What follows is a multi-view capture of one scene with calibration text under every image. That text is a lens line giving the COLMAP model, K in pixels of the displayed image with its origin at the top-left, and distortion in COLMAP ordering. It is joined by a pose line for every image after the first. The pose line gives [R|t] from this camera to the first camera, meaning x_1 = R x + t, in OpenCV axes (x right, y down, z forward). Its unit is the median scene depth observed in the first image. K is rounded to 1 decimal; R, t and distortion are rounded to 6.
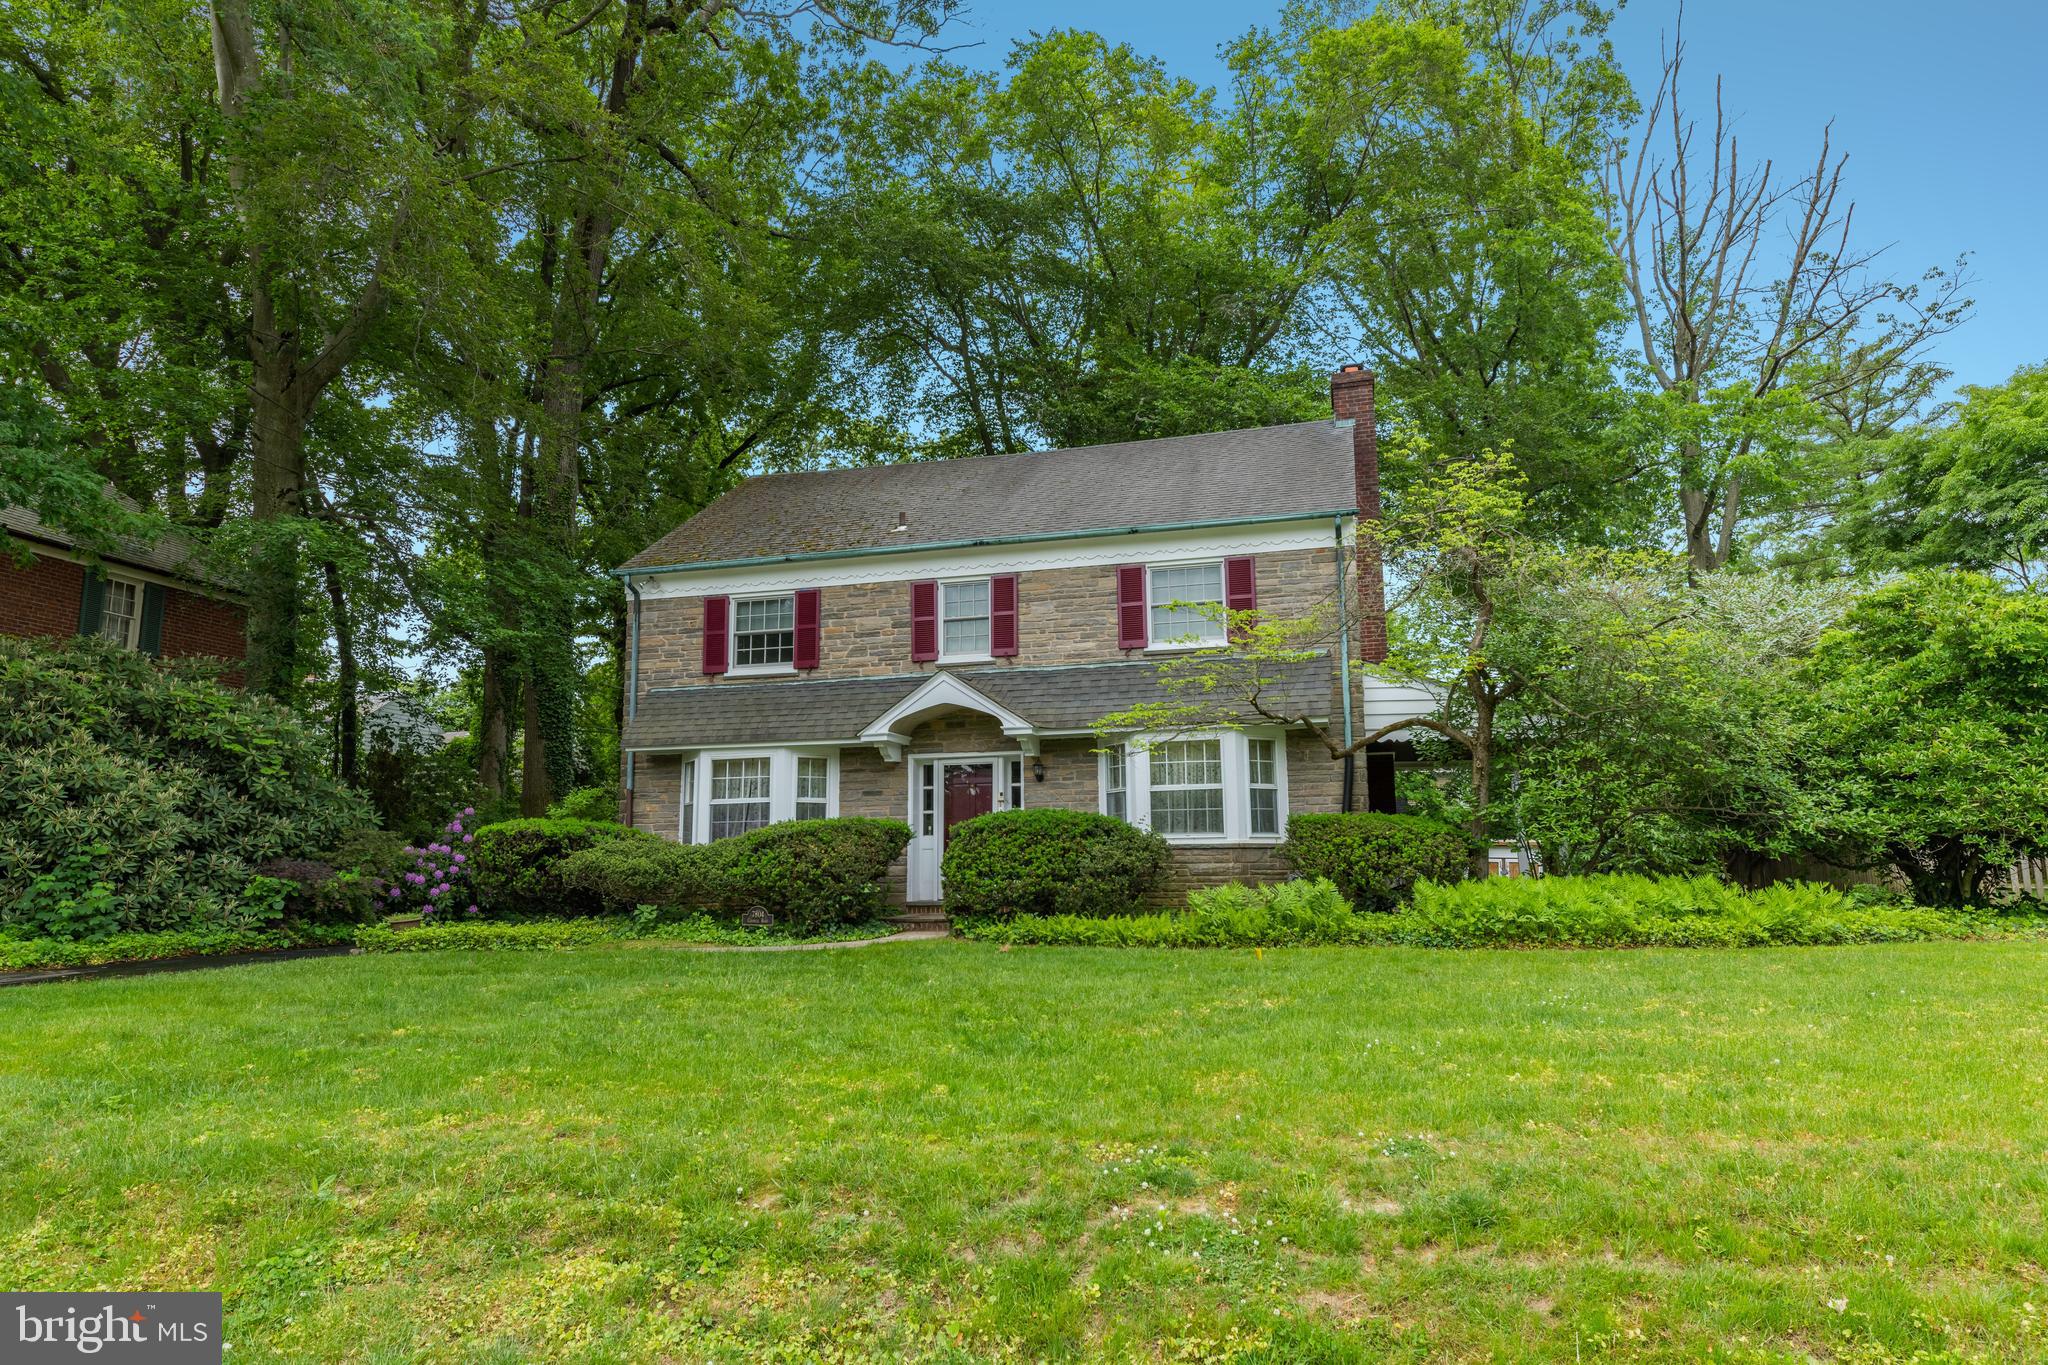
lens RADIAL K [[1270.2, 0, 1057.1], [0, 1270.2, 683.5], [0, 0, 1]] dist [-0.004183, -0.001202]
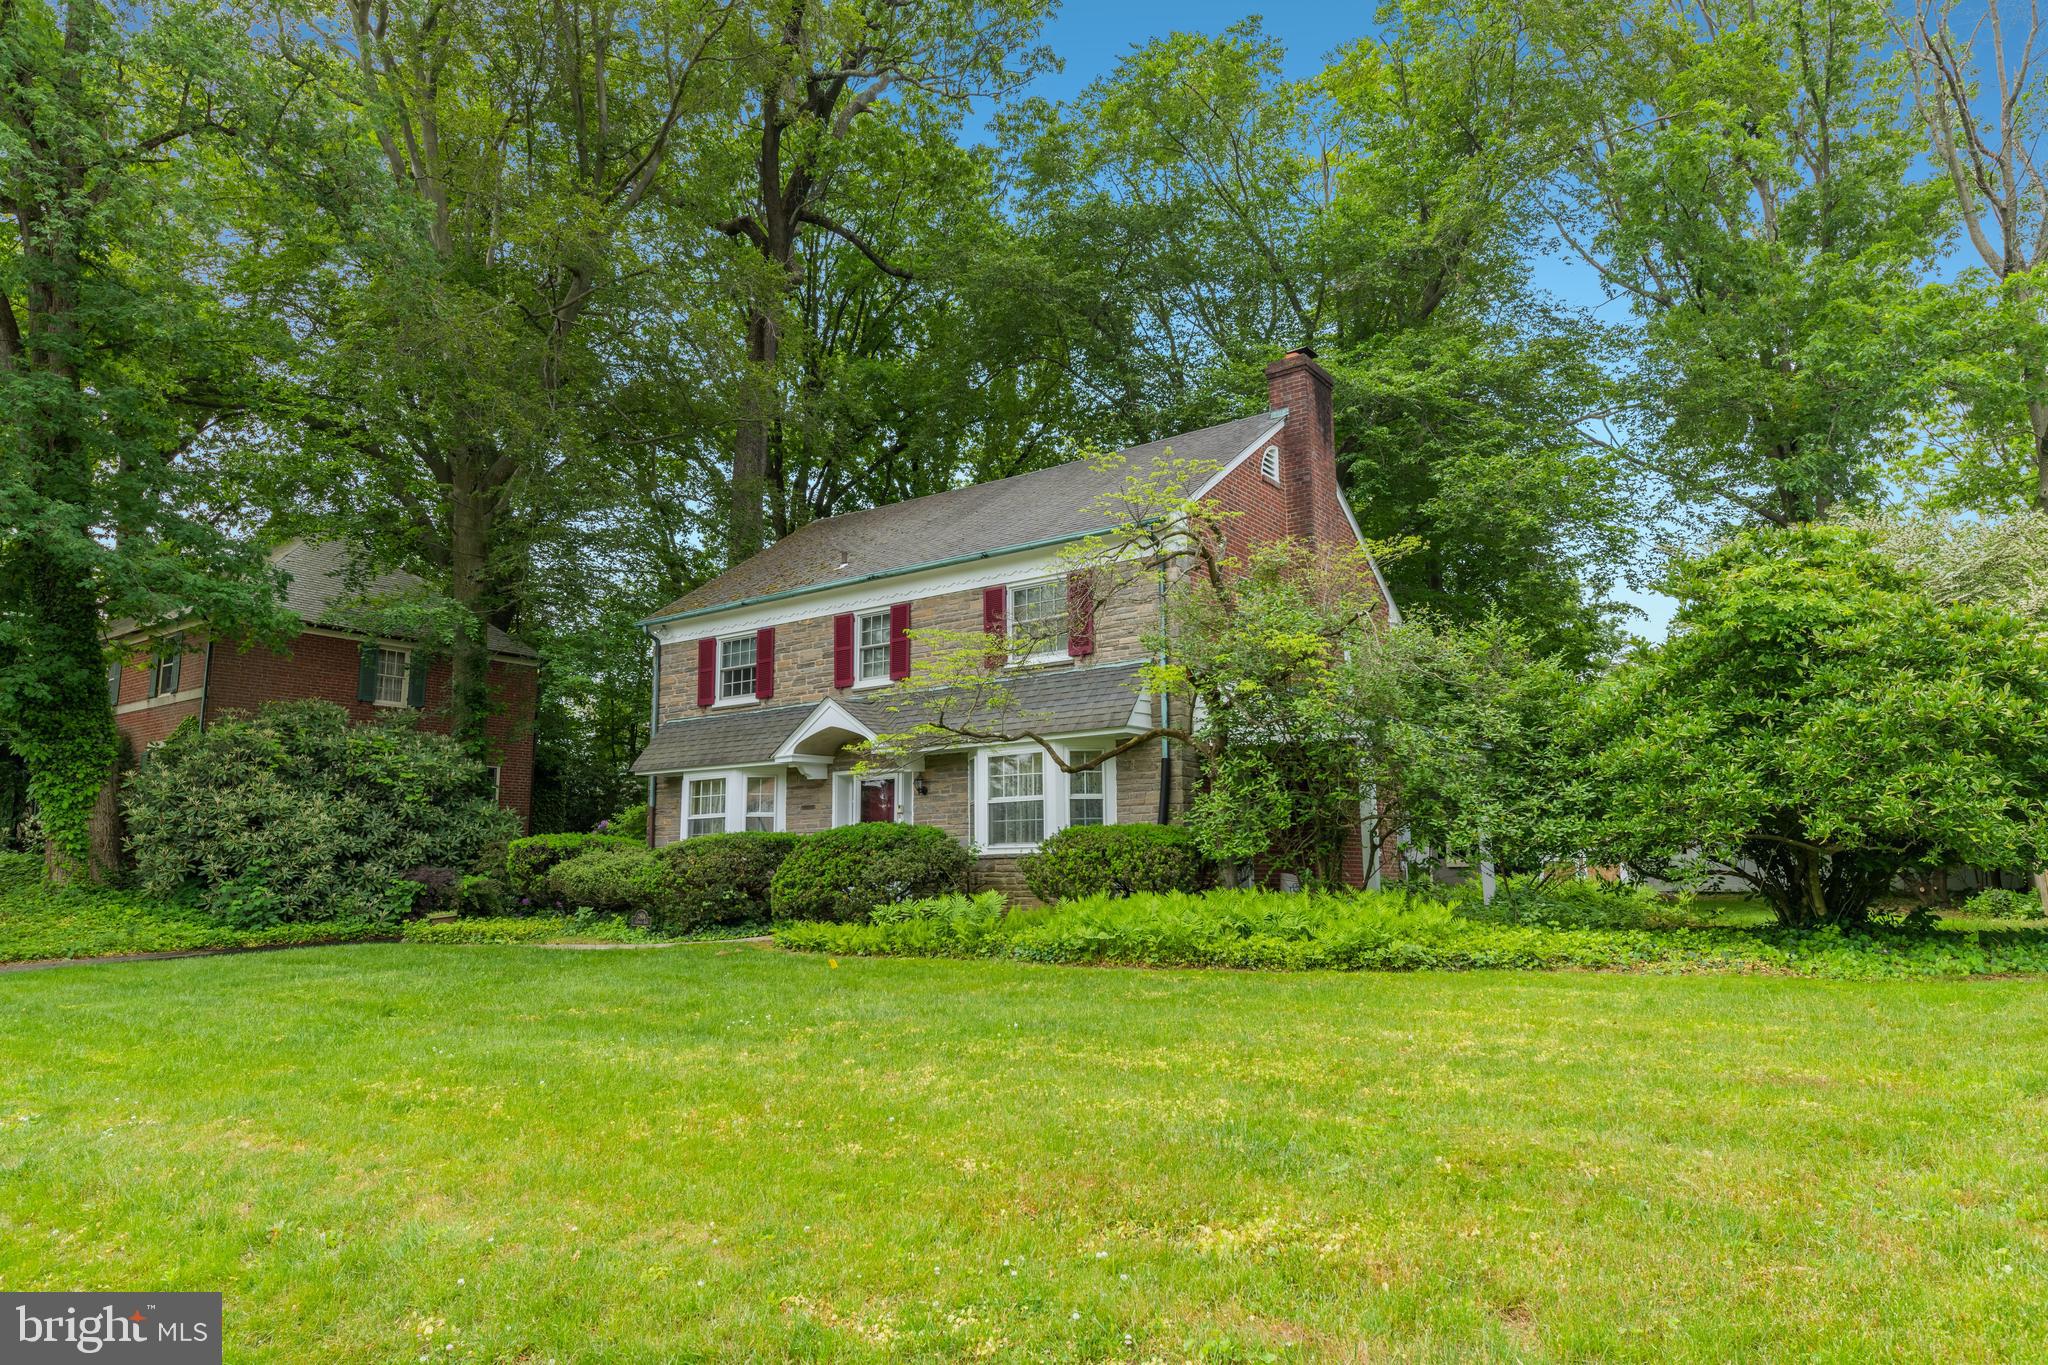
lens RADIAL K [[1270.2, 0, 1057.1], [0, 1270.2, 683.5], [0, 0, 1]] dist [-0.004183, -0.001202]
pose [[0.931878, -0.052868, -0.358900, 0.468635], [0.056882, 0.998381, 0.000627, -0.010965], [0.358285, -0.020999, 0.933376, 0.034749]]
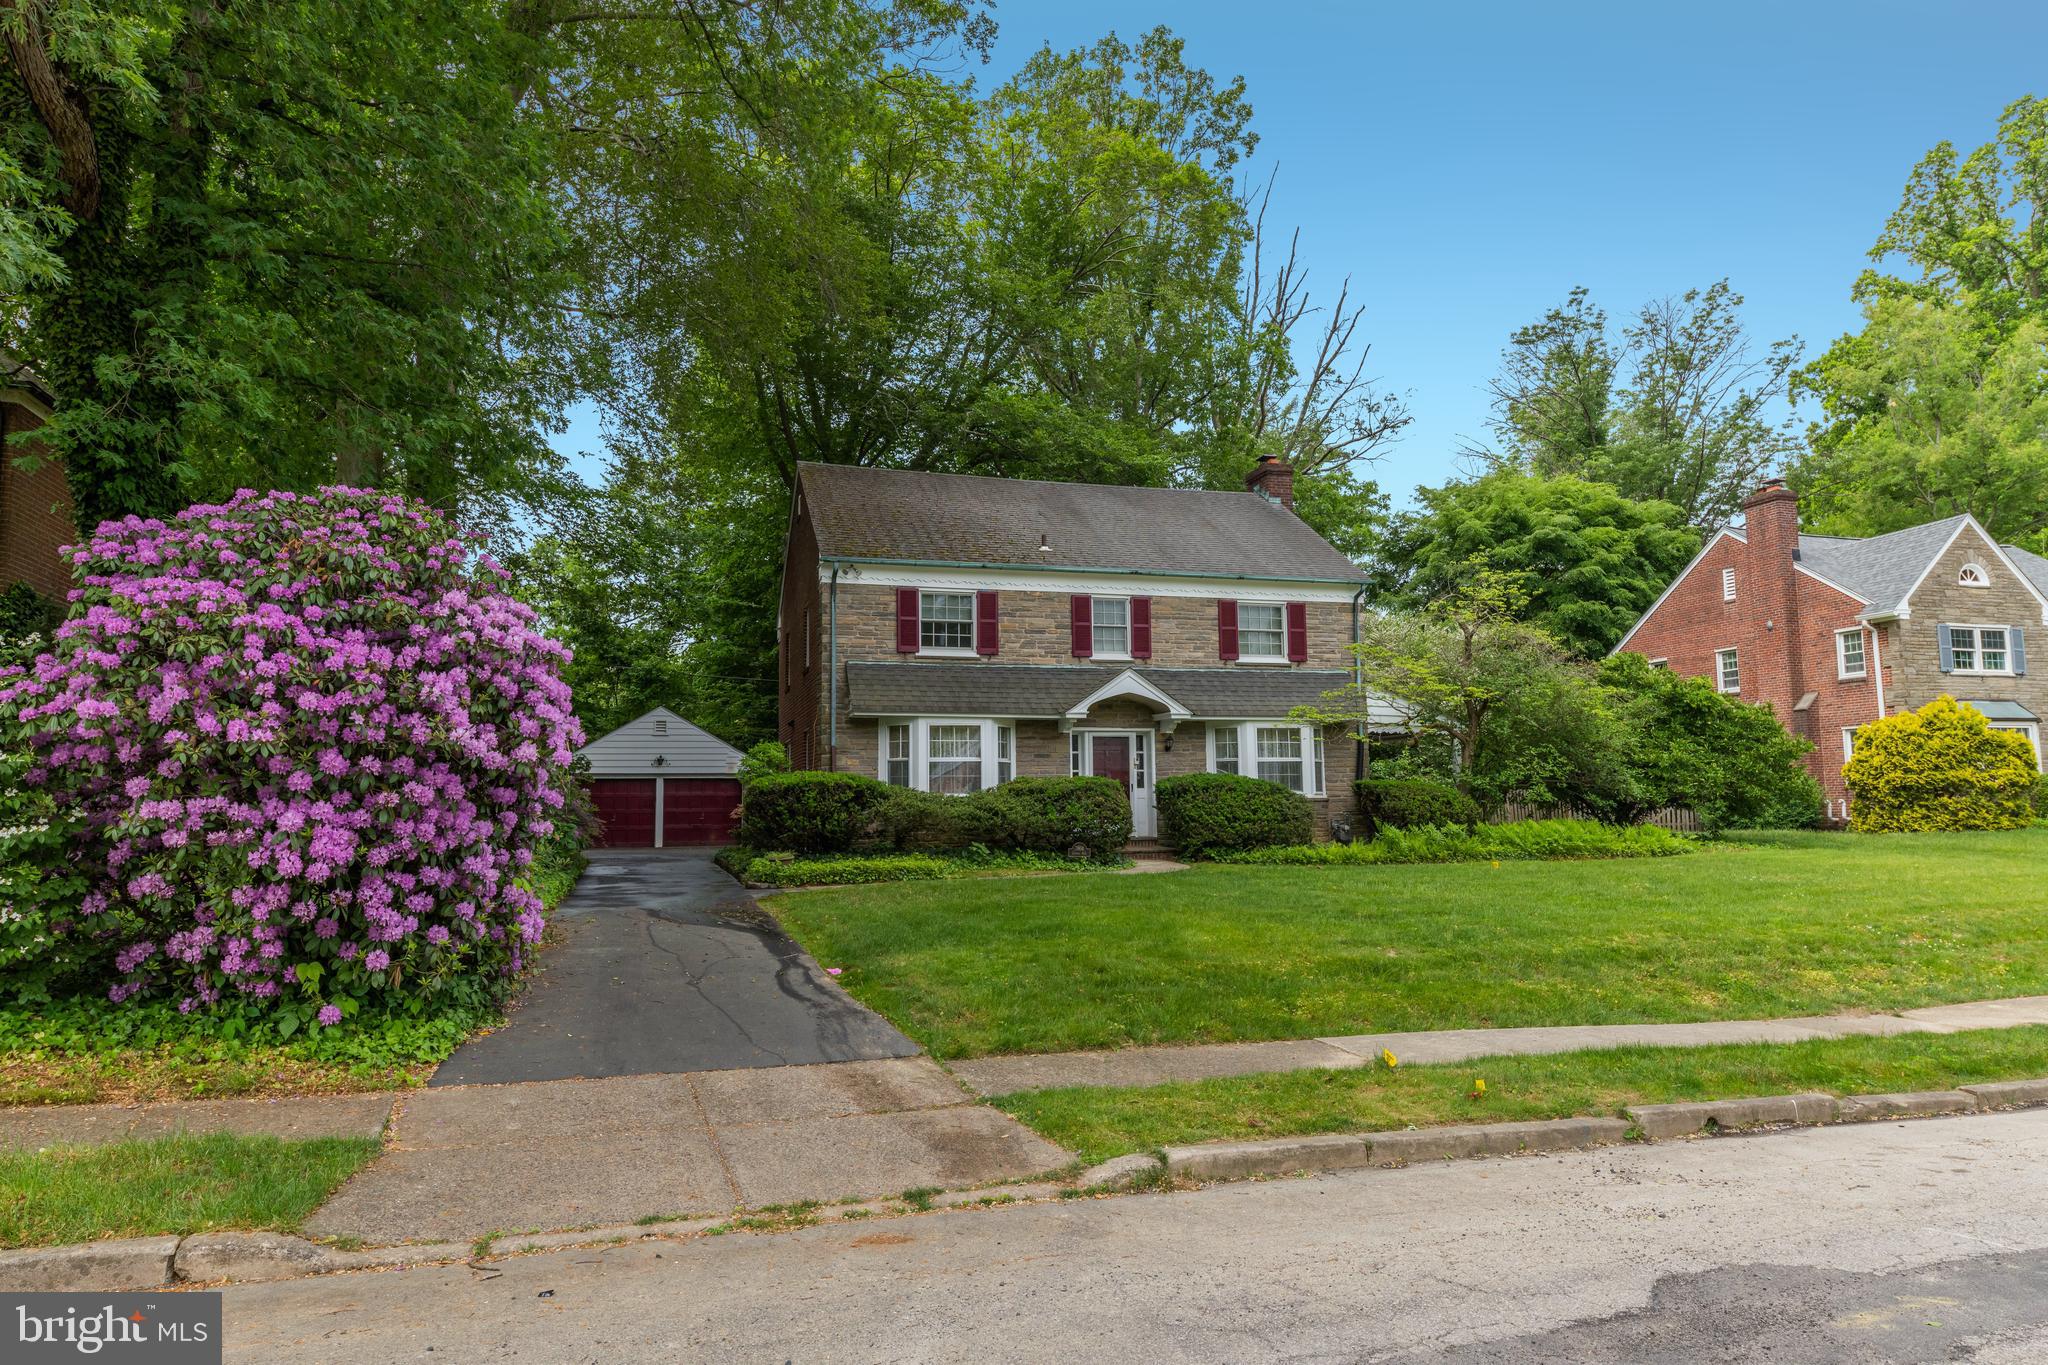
lens RADIAL K [[1270.2, 0, 1057.1], [0, 1270.2, 683.5], [0, 0, 1]] dist [-0.004183, -0.001202]
pose [[0.835620, 0.059920, 0.546030, -0.839757], [-0.068877, 0.997617, -0.004069, 0.017054], [-0.544972, -0.034209, 0.837756, -0.076973]]
